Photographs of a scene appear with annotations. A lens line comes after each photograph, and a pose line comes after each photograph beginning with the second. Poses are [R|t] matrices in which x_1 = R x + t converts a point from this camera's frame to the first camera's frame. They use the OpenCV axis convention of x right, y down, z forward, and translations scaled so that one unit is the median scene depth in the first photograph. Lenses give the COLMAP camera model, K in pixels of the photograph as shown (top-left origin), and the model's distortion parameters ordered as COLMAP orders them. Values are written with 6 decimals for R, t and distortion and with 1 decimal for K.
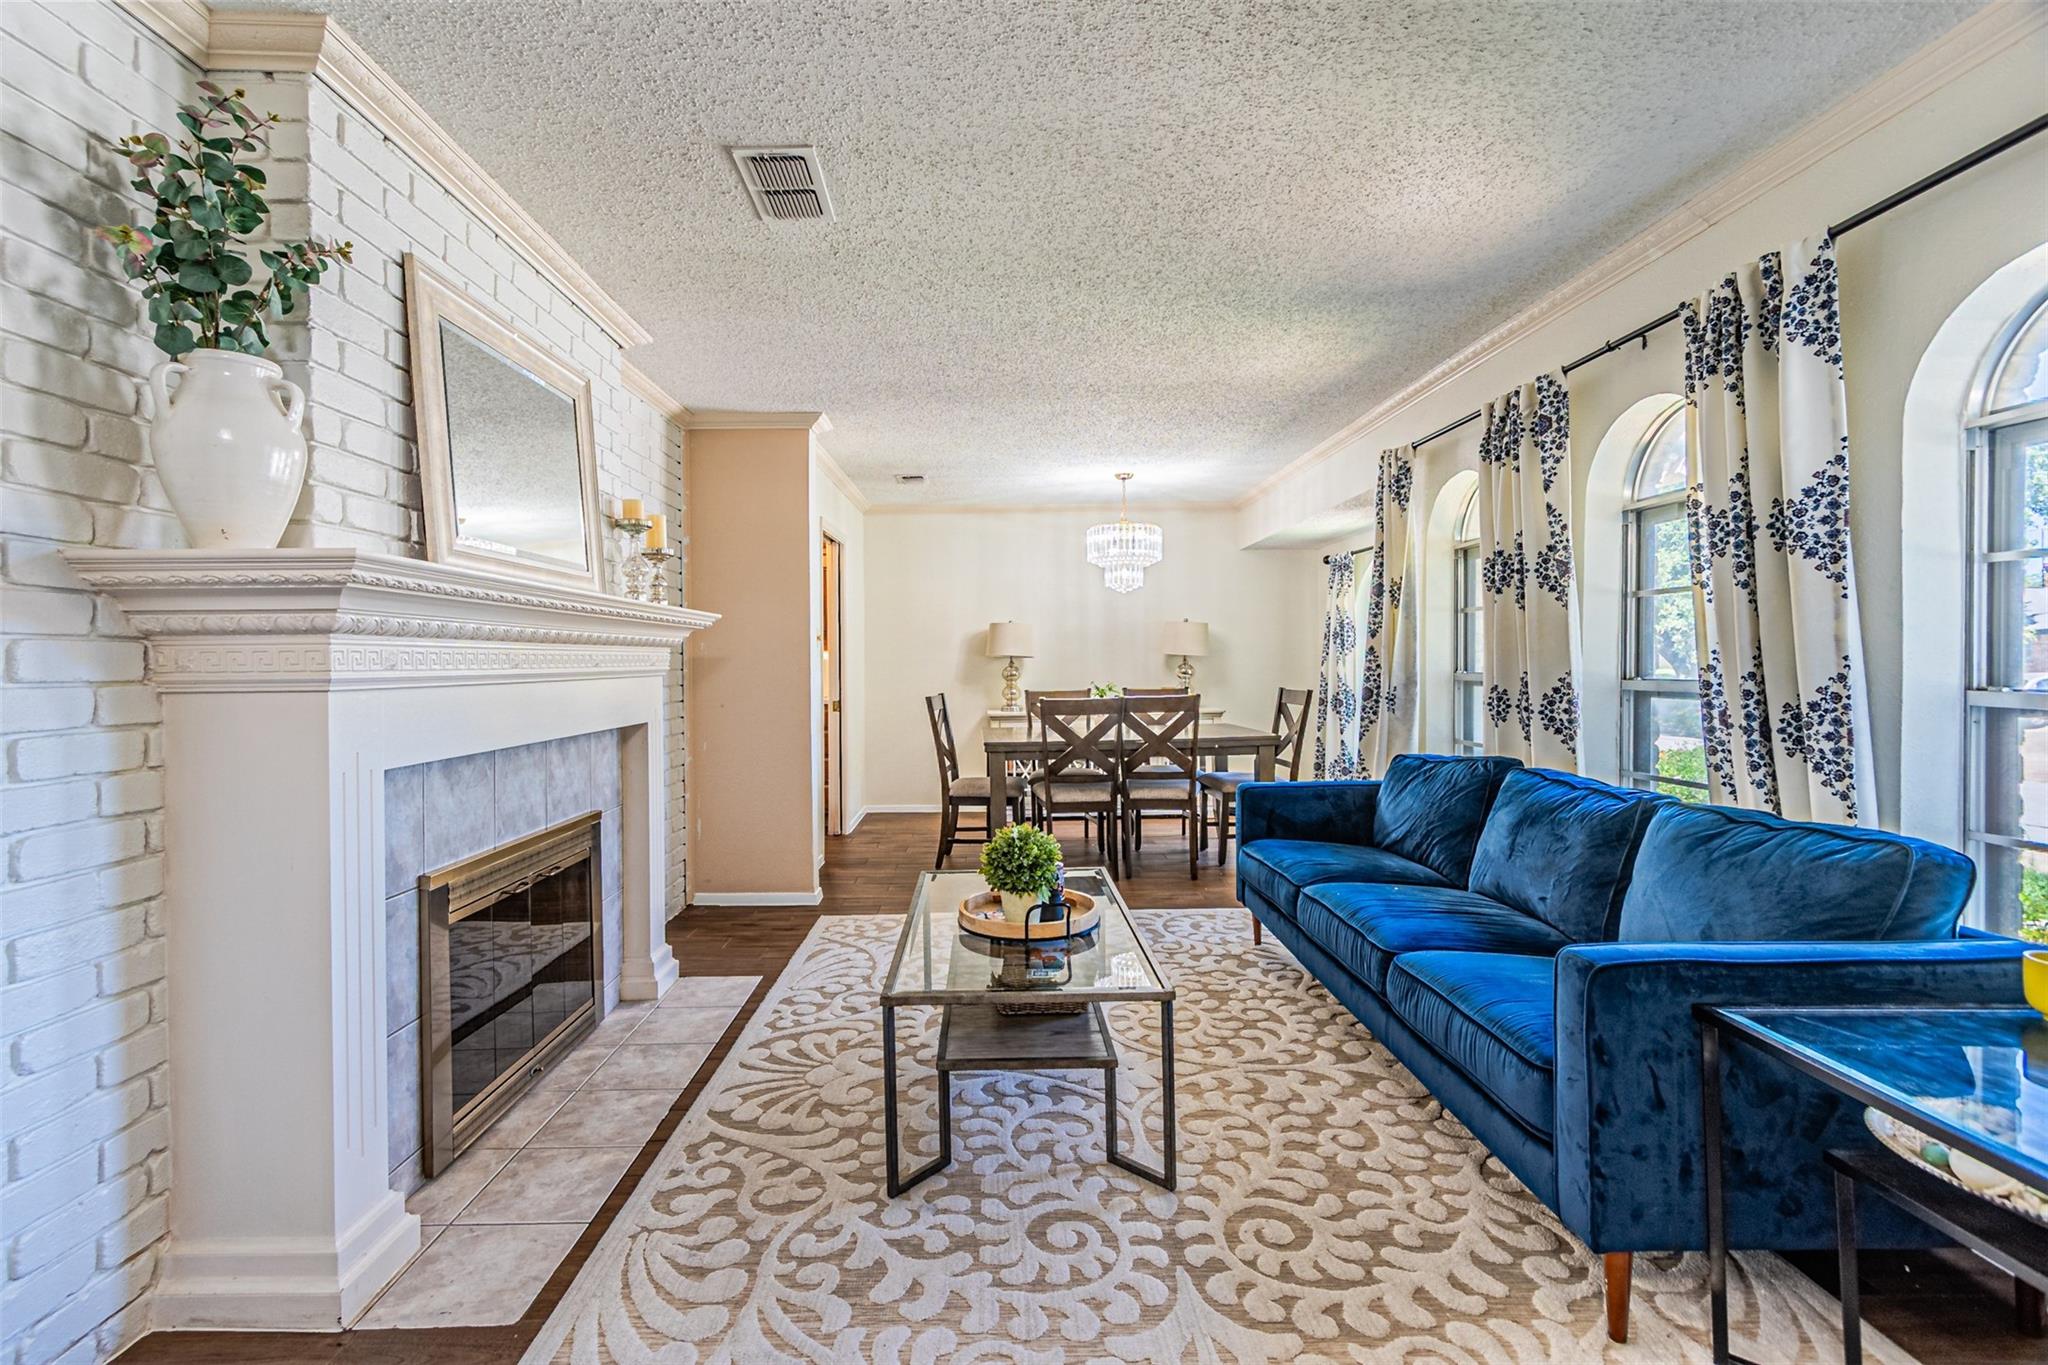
lens RADIAL K [[912.6, 0, 975.4], [0, 912.6, 681.5], [0, 0, 1]] dist [0.015185, -0.007998]
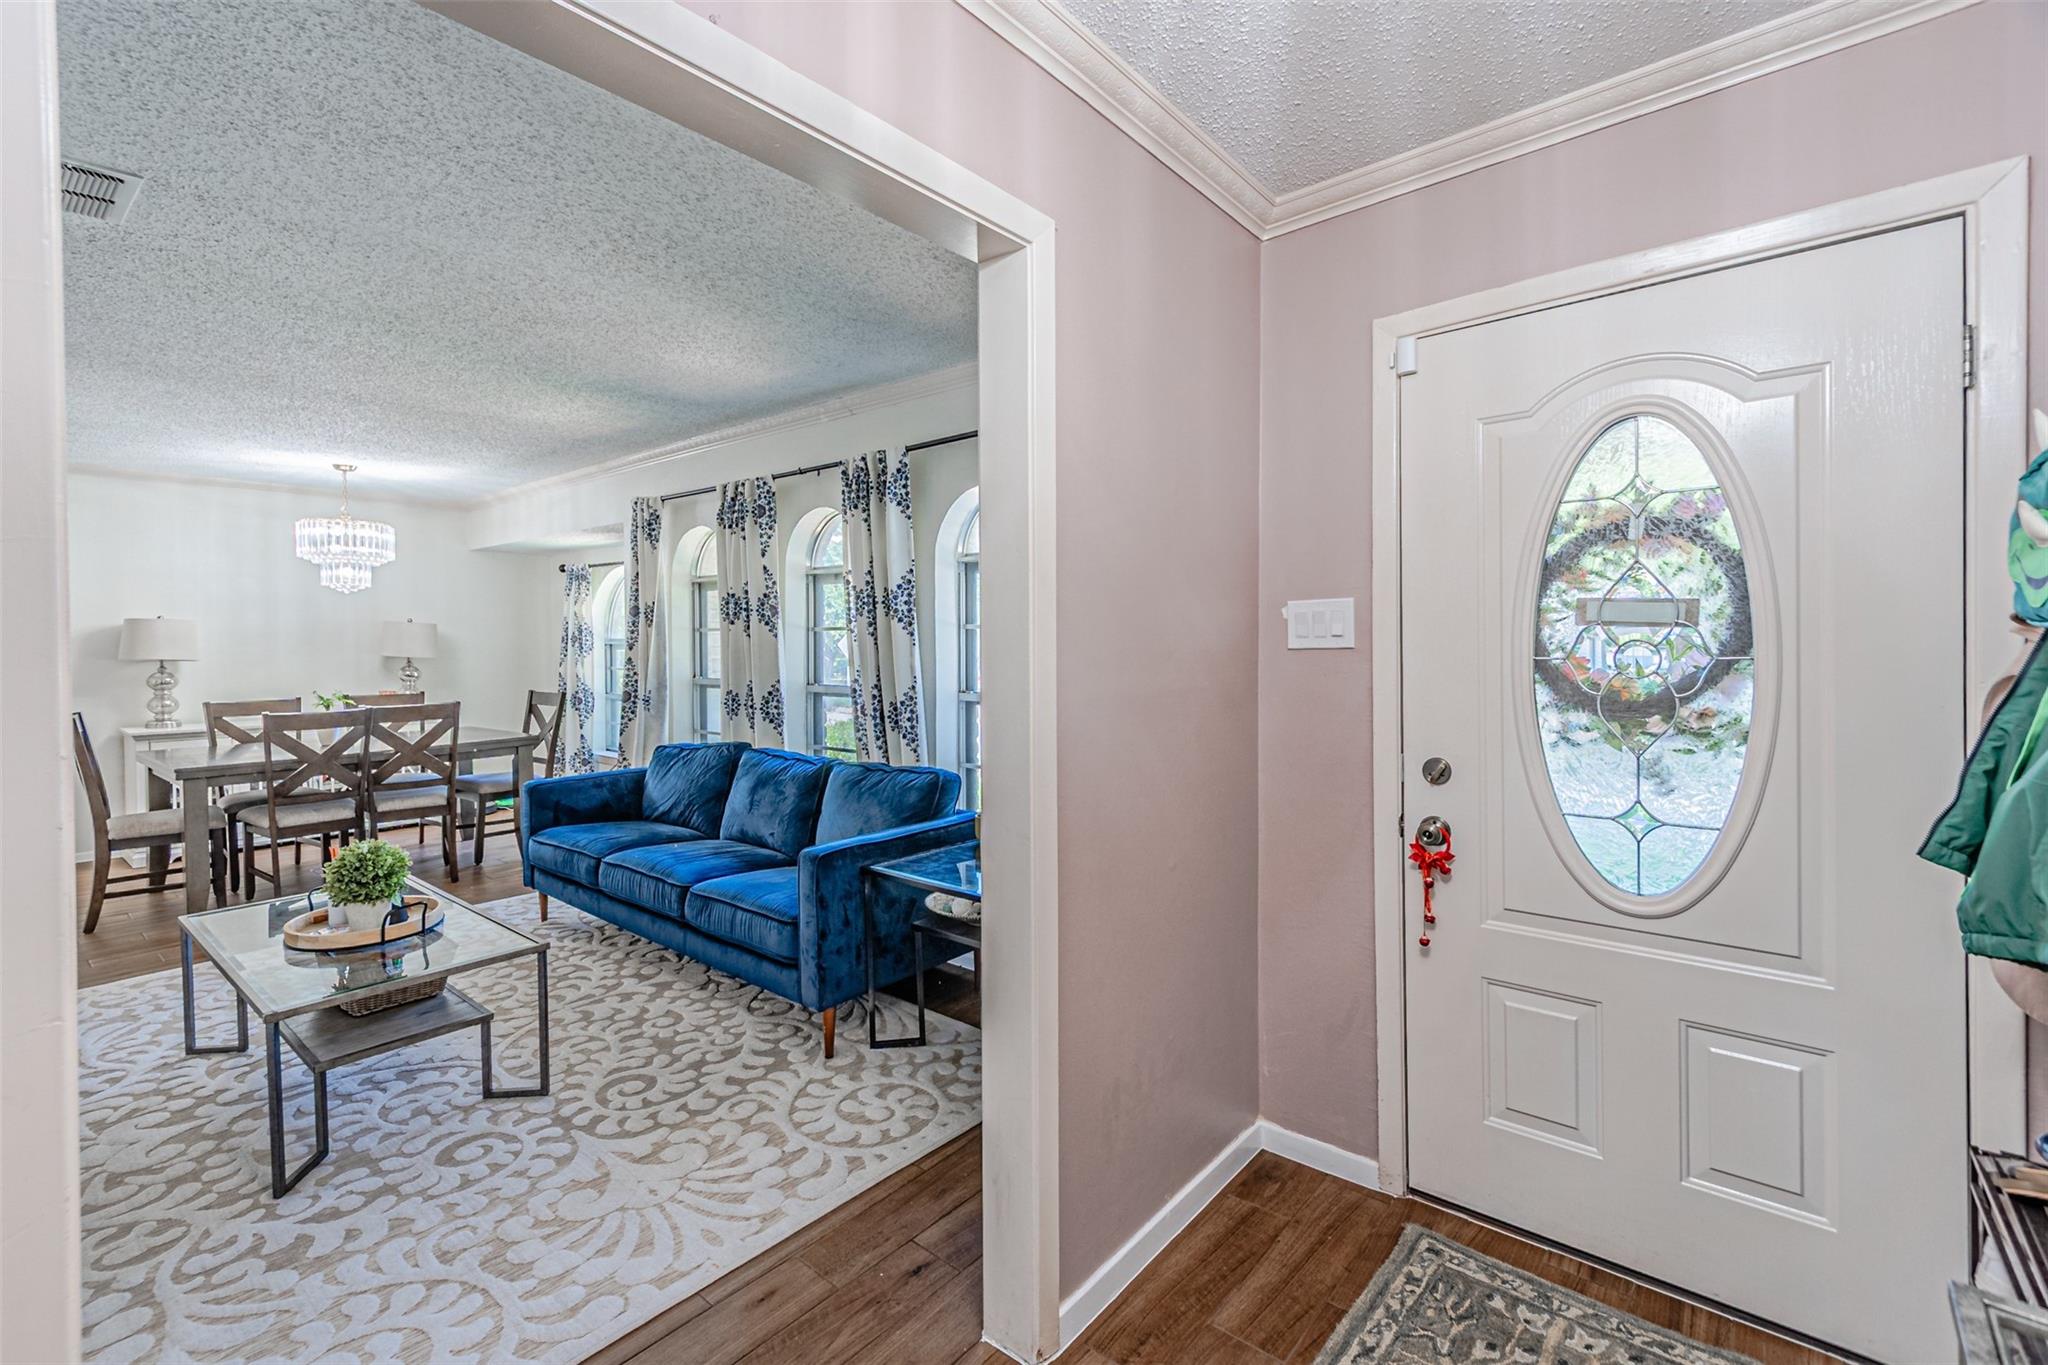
lens RADIAL K [[893.5, 0, 1021.7], [0, 893.5, 657.1], [0, 0, 1]] dist [0.022784, -0.000118]
pose [[0.635293, -0.001789, 0.772269, -0.283112], [0.011105, 0.999915, -0.006819, -0.044971], [-0.772191, 0.012908, 0.635259, -0.286870]]
